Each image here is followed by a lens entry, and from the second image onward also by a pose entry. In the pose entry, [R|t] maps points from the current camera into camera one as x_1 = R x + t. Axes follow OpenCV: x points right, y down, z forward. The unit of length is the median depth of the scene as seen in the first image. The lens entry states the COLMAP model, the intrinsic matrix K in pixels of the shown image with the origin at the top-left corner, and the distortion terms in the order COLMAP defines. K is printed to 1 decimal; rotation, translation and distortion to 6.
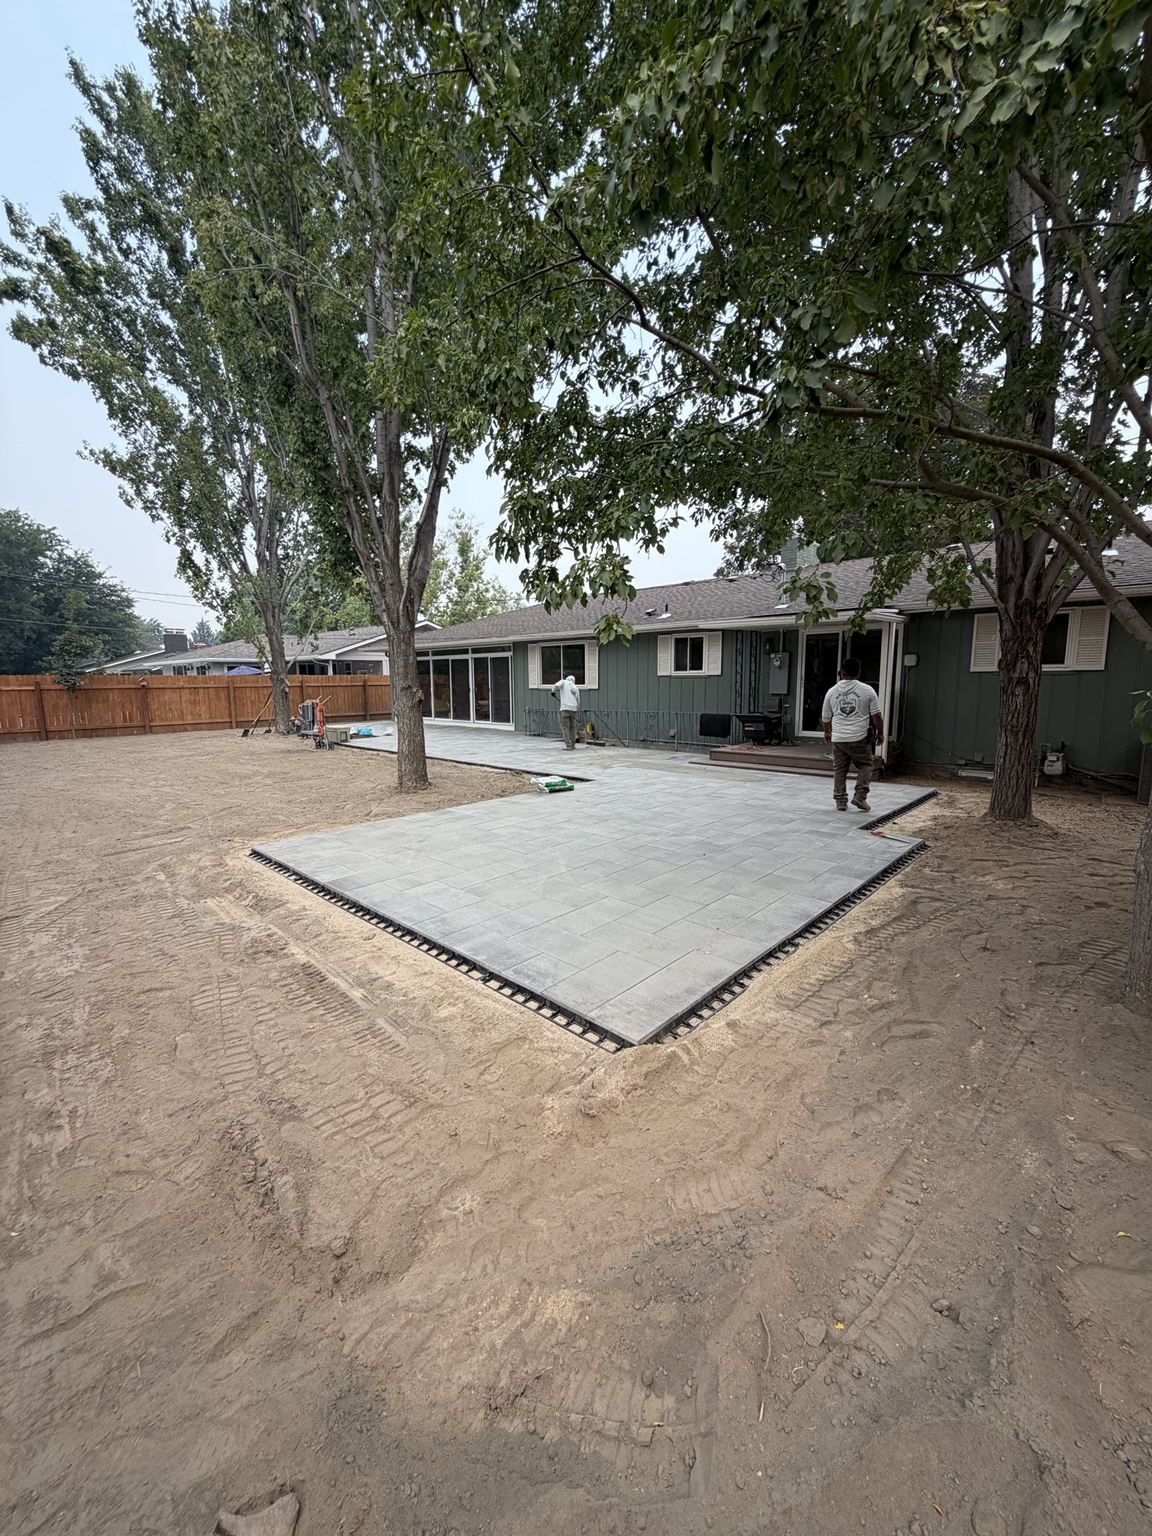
lens RADIAL K [[609.0, 0, 576.0], [0, 609.0, 768.0], [0, 0, 1]] dist [0.001804, -0.000083]
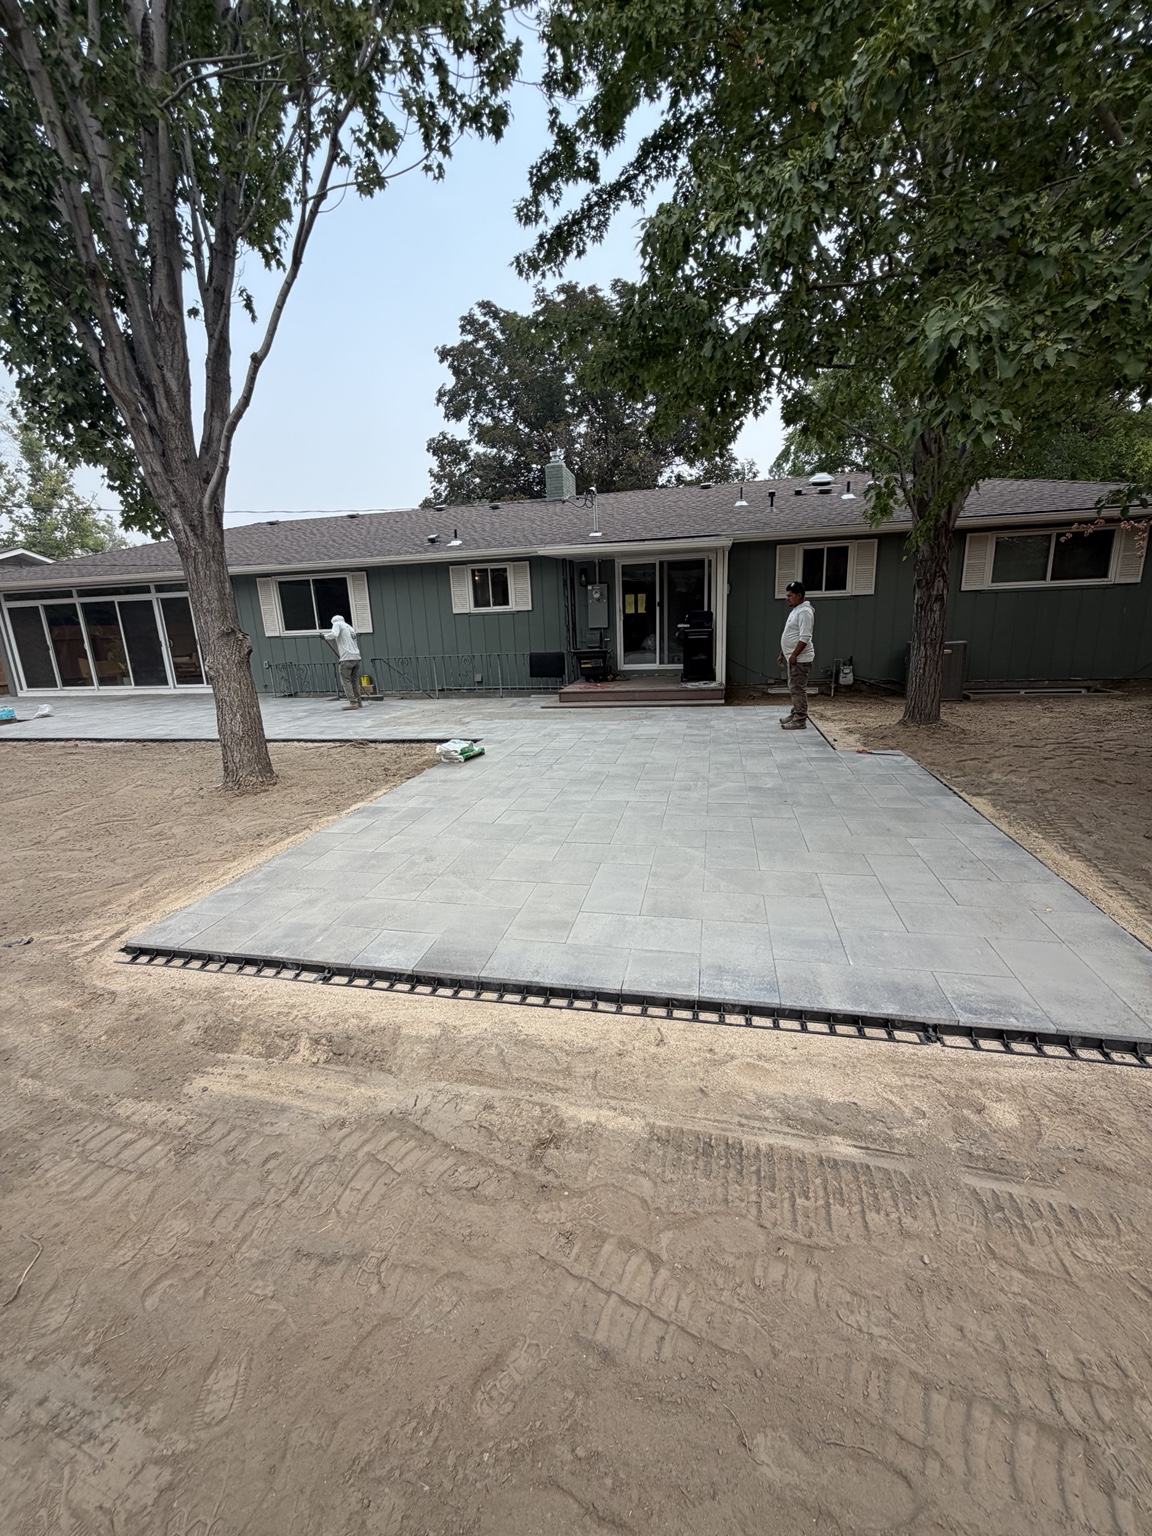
lens RADIAL K [[609.0, 0, 576.0], [0, 609.0, 768.0], [0, 0, 1]] dist [0.001804, -0.000083]
pose [[0.854928, -0.152109, 0.495945, -0.467277], [0.108539, 0.987334, 0.115718, -0.038887], [-0.507265, -0.045101, 0.860609, 0.388009]]
